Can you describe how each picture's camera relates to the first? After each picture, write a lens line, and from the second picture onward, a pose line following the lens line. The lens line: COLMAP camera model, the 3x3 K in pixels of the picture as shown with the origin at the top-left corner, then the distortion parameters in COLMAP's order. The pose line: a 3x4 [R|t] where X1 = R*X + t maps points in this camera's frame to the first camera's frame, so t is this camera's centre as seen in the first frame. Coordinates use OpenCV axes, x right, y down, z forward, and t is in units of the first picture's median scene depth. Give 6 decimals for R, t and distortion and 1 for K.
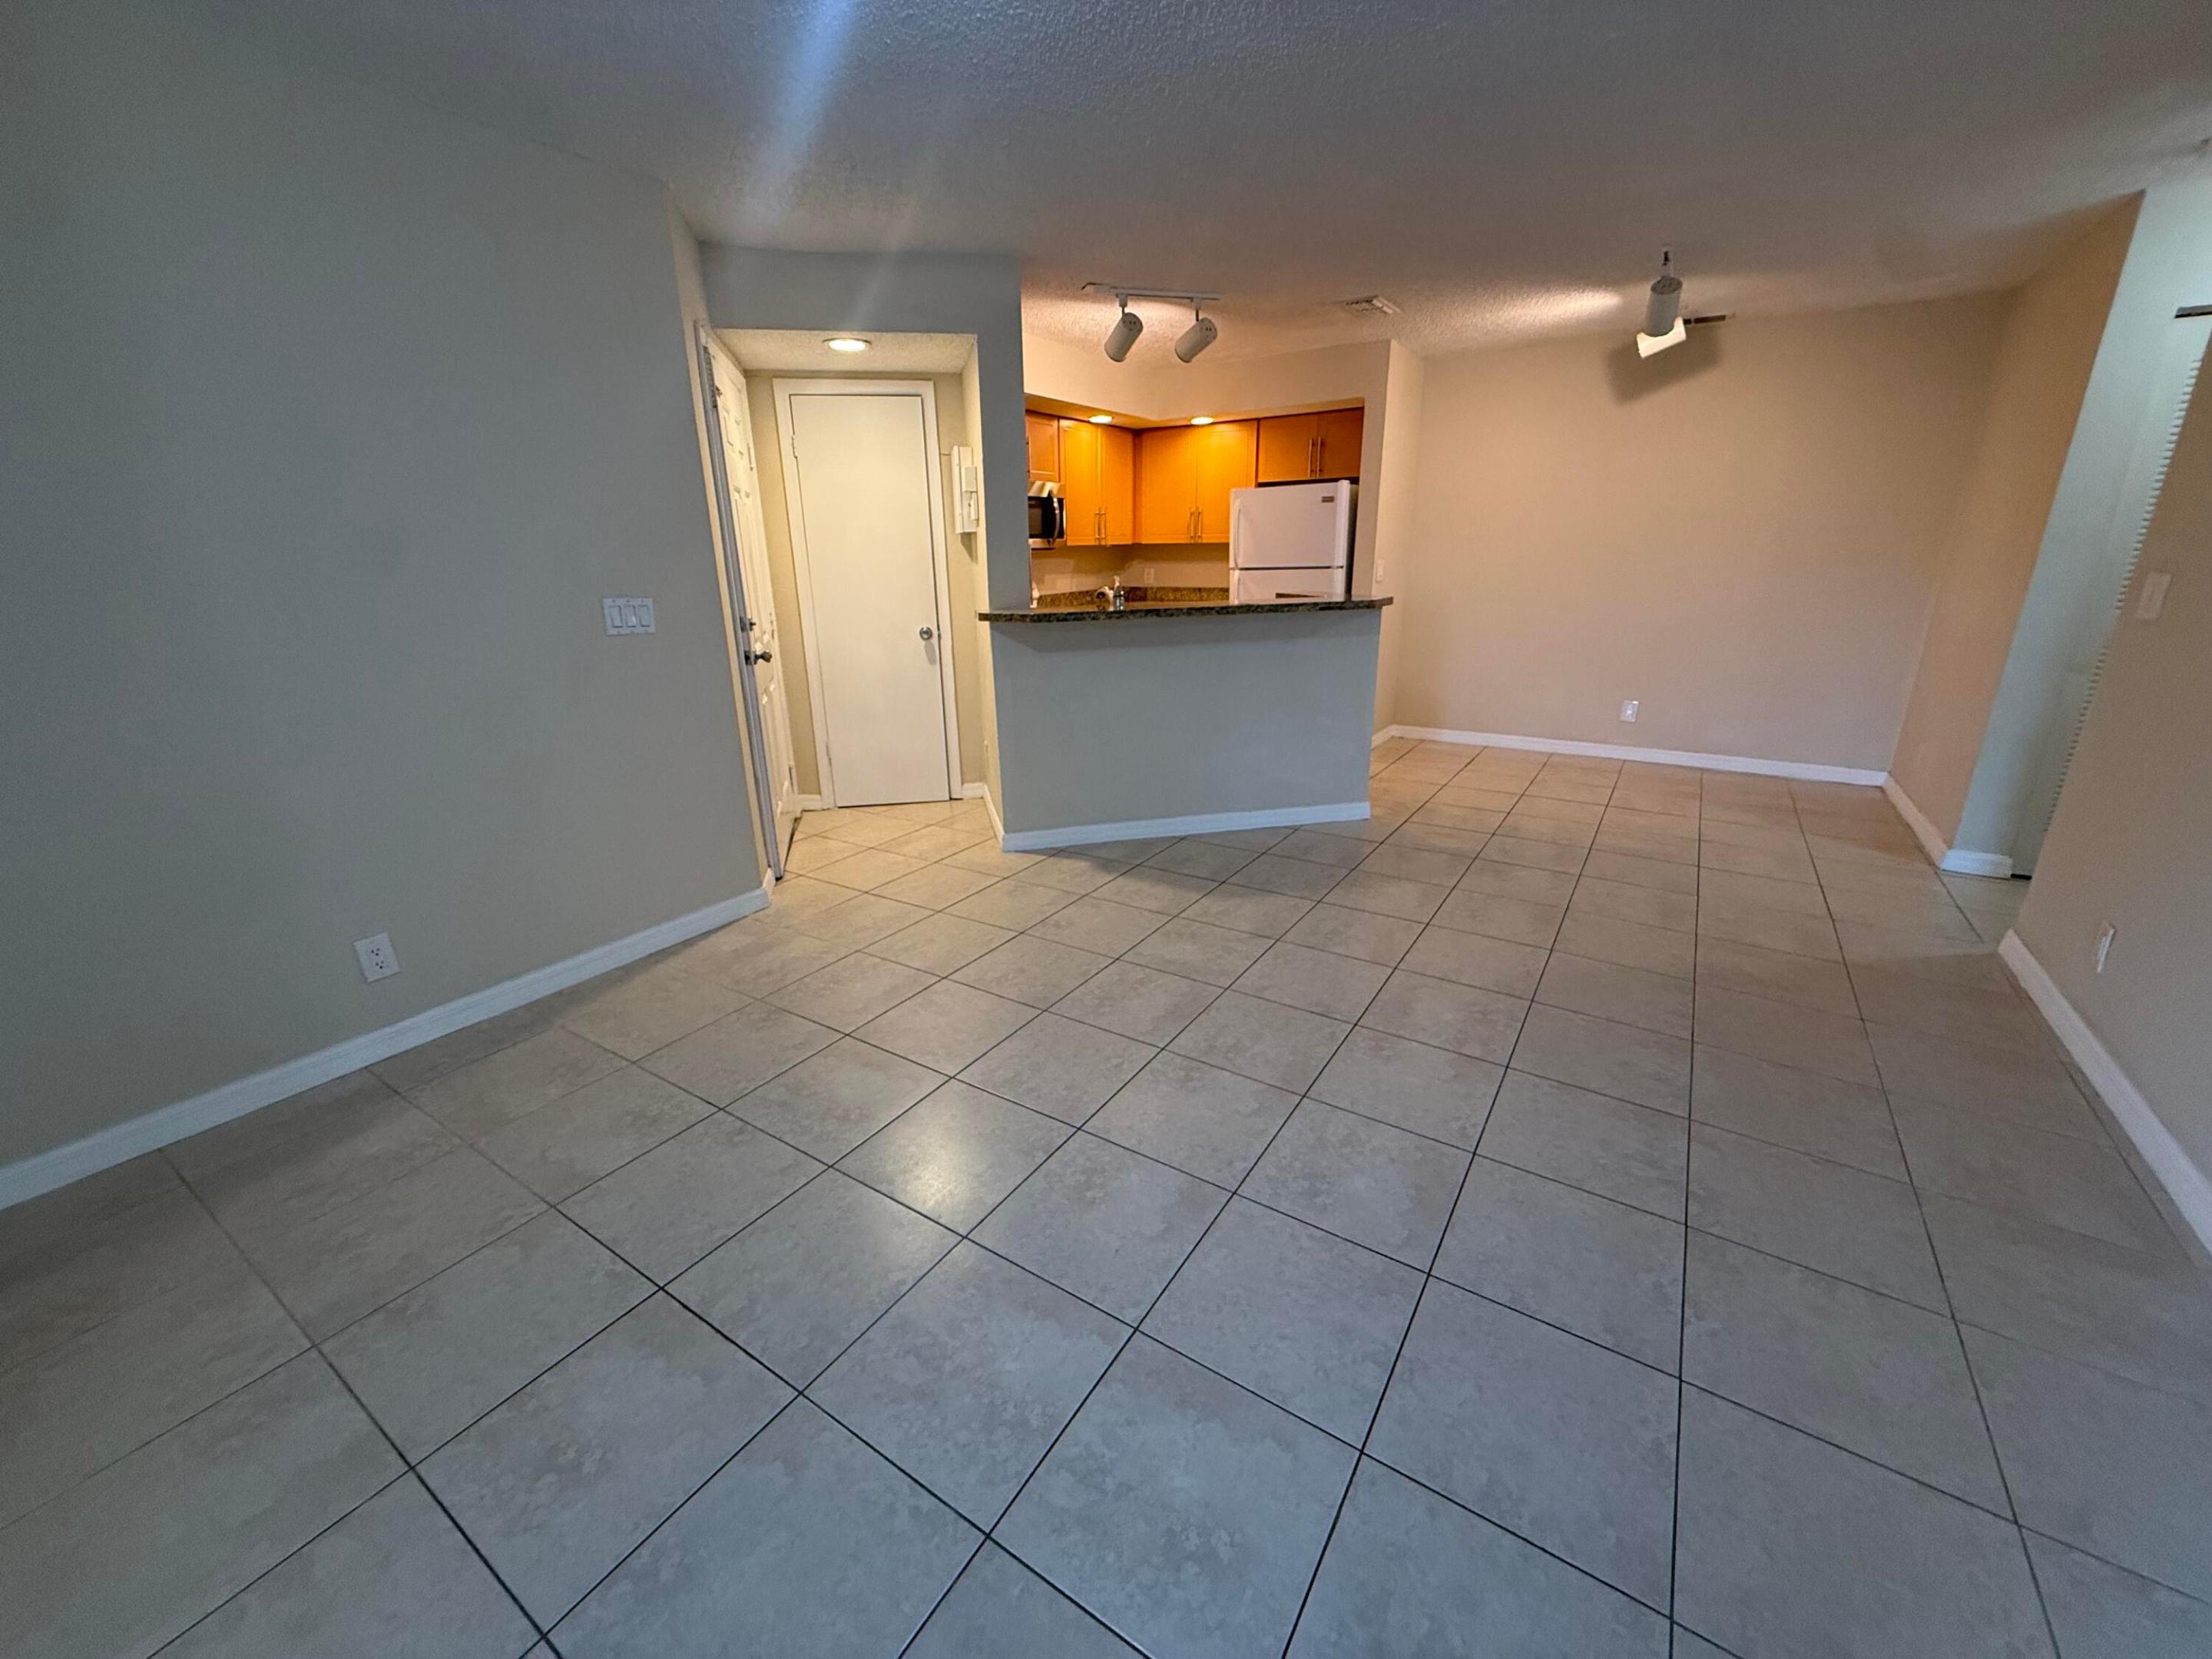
lens RADIAL K [[882.8, 0, 1106.0], [0, 882.8, 829.5], [0, 0, 1]] dist [-0.002836, 0.000005]
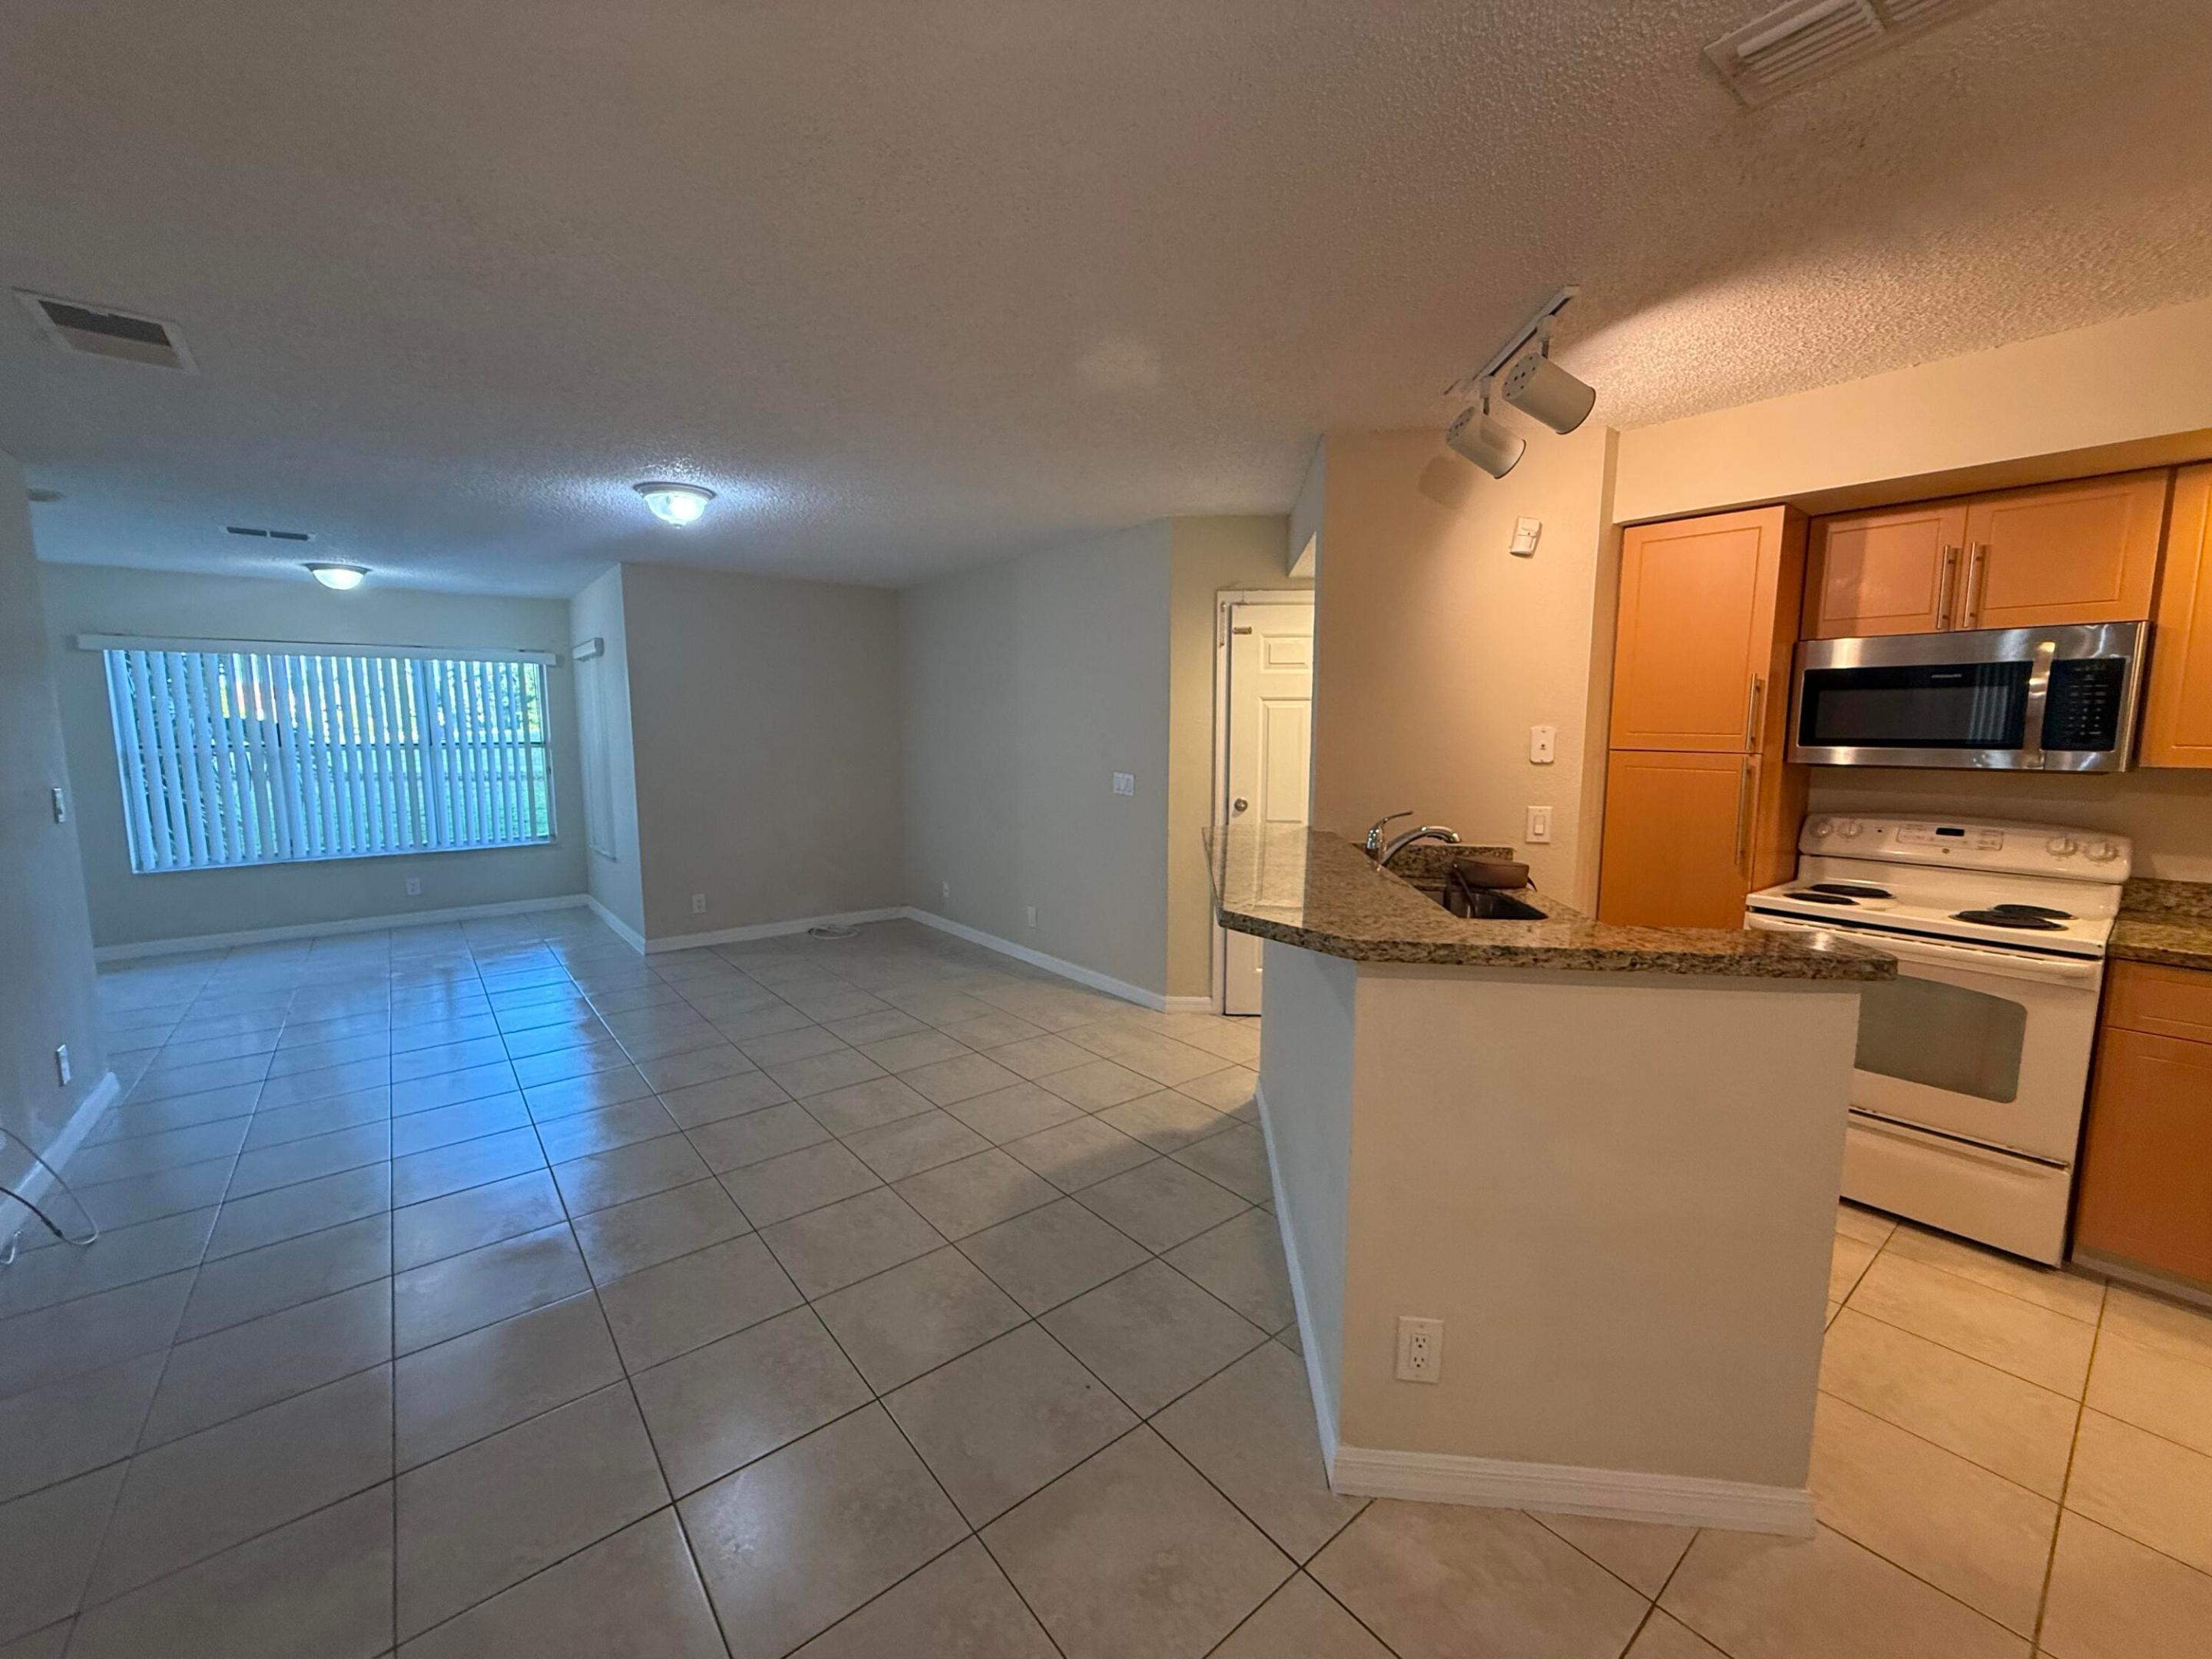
lens RADIAL K [[882.8, 0, 1106.0], [0, 882.8, 829.5], [0, 0, 1]] dist [-0.002836, 0.000005]
pose [[-0.308834, 0.129038, -0.942322, 0.584139], [-0.285616, 0.932445, 0.221293, -0.300002], [0.907218, 0.337485, -0.251115, 0.821341]]
